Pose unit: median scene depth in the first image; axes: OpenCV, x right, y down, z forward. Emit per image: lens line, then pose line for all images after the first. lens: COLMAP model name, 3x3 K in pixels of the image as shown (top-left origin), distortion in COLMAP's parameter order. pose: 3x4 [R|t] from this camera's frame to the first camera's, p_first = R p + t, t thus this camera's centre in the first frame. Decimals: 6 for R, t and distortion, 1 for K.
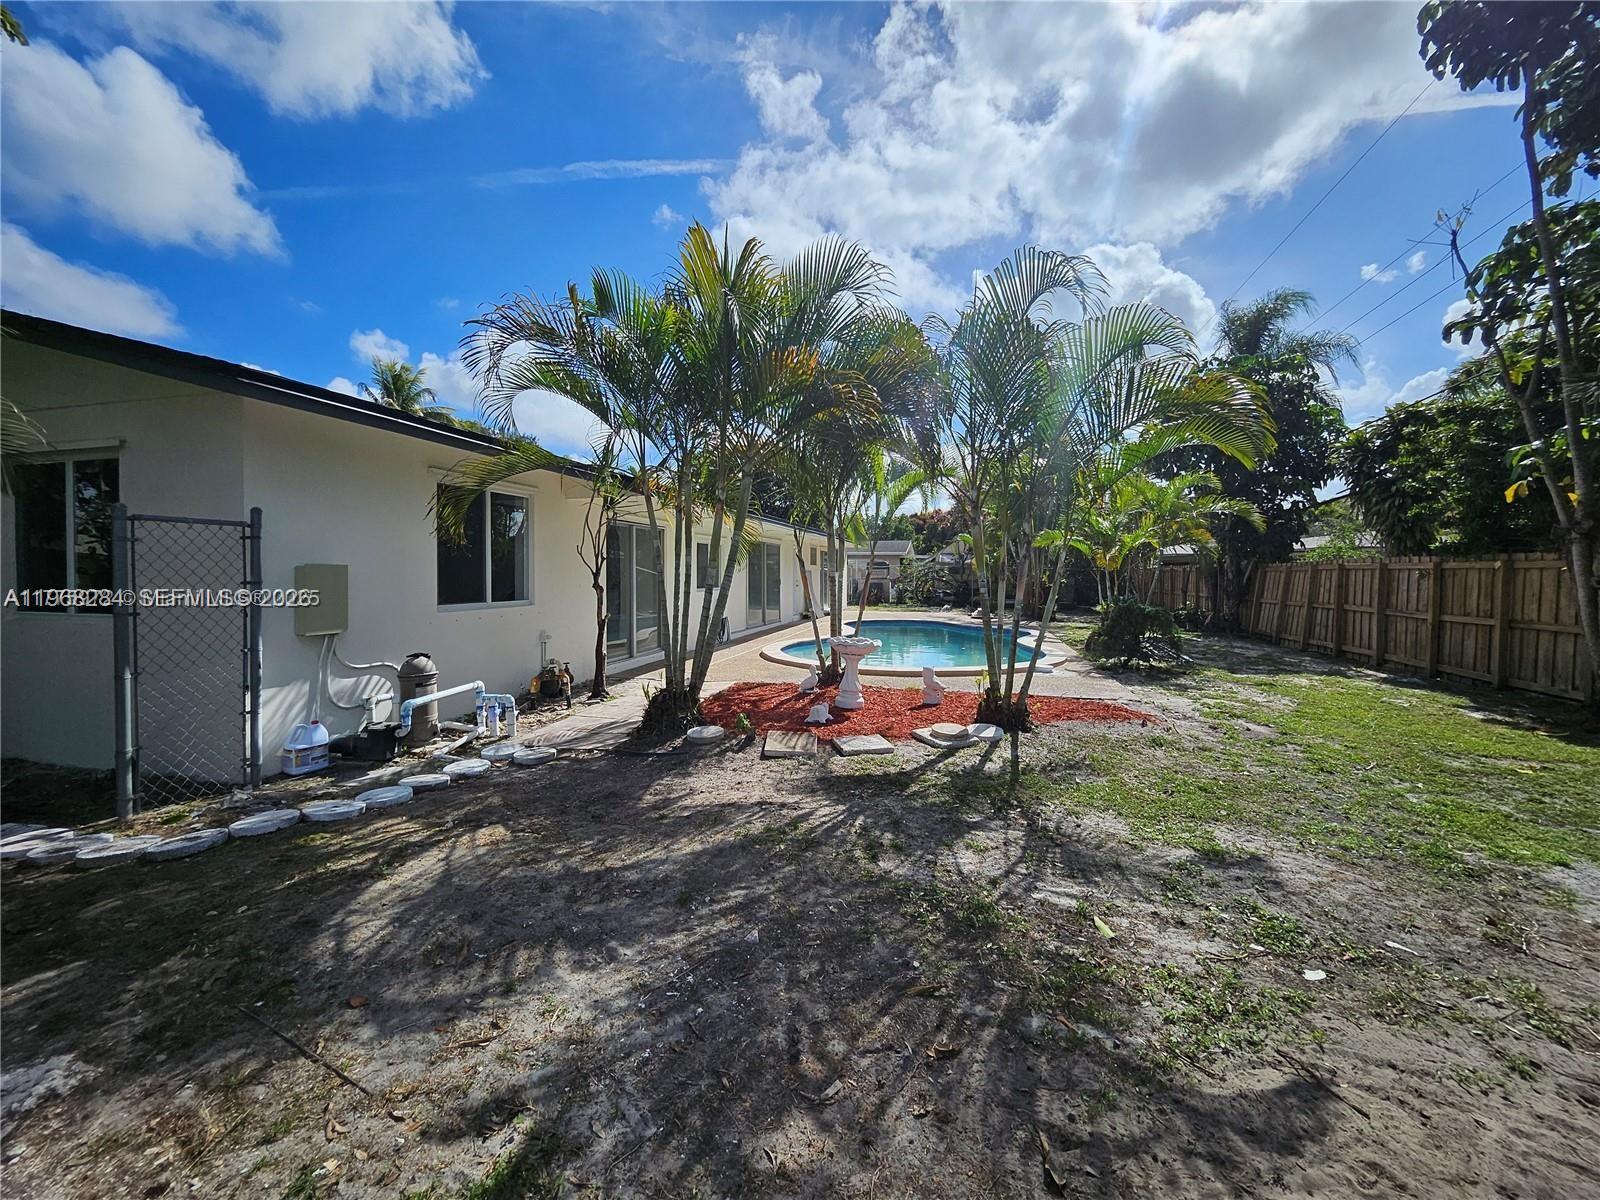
lens RADIAL K [[645.2, 0, 800.0], [0, 645.2, 600.0], [0, 0, 1]] dist [-0.031230, -0.000043]
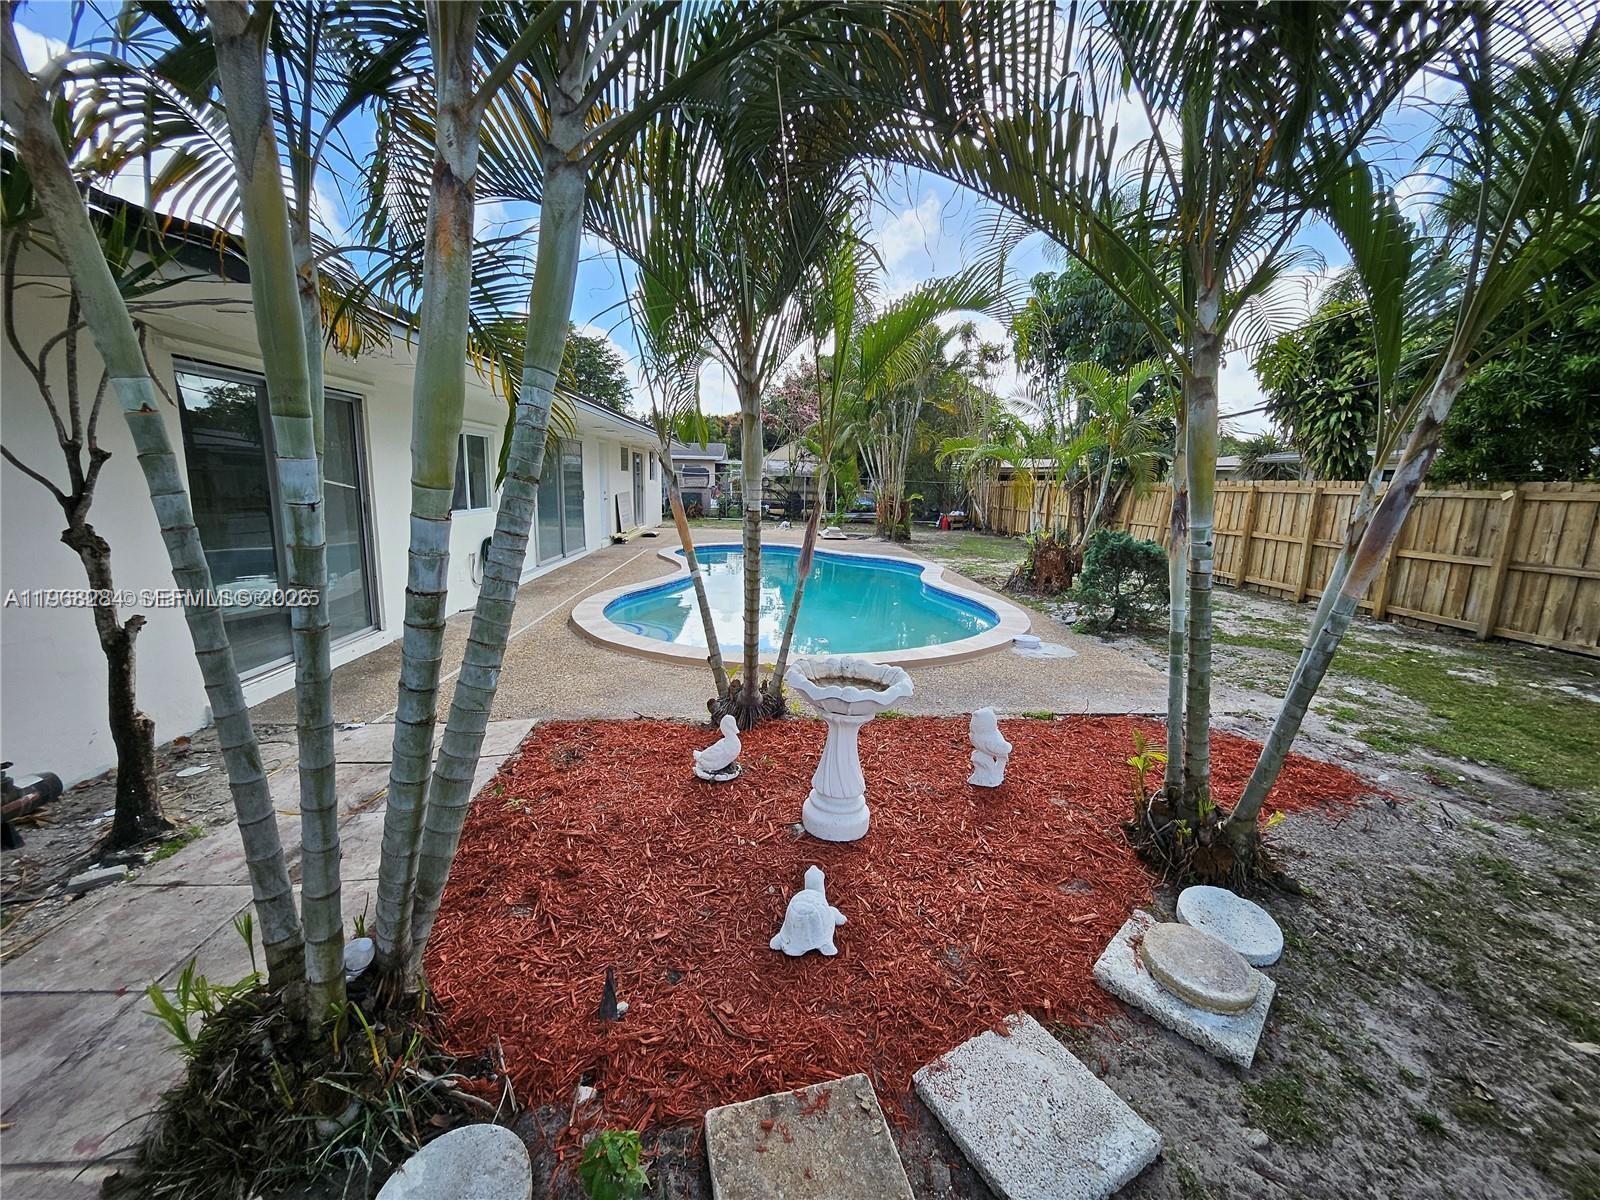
lens RADIAL K [[634.5, 0, 809.1], [0, 634.5, 576.9], [0, 0, 1]] dist [-0.001860, -0.000701]
pose [[0.942290, -0.031127, 0.333347, -0.065068], [-0.007151, 0.993570, 0.112990, -0.039516], [-0.334720, -0.108853, 0.936009, 0.533721]]
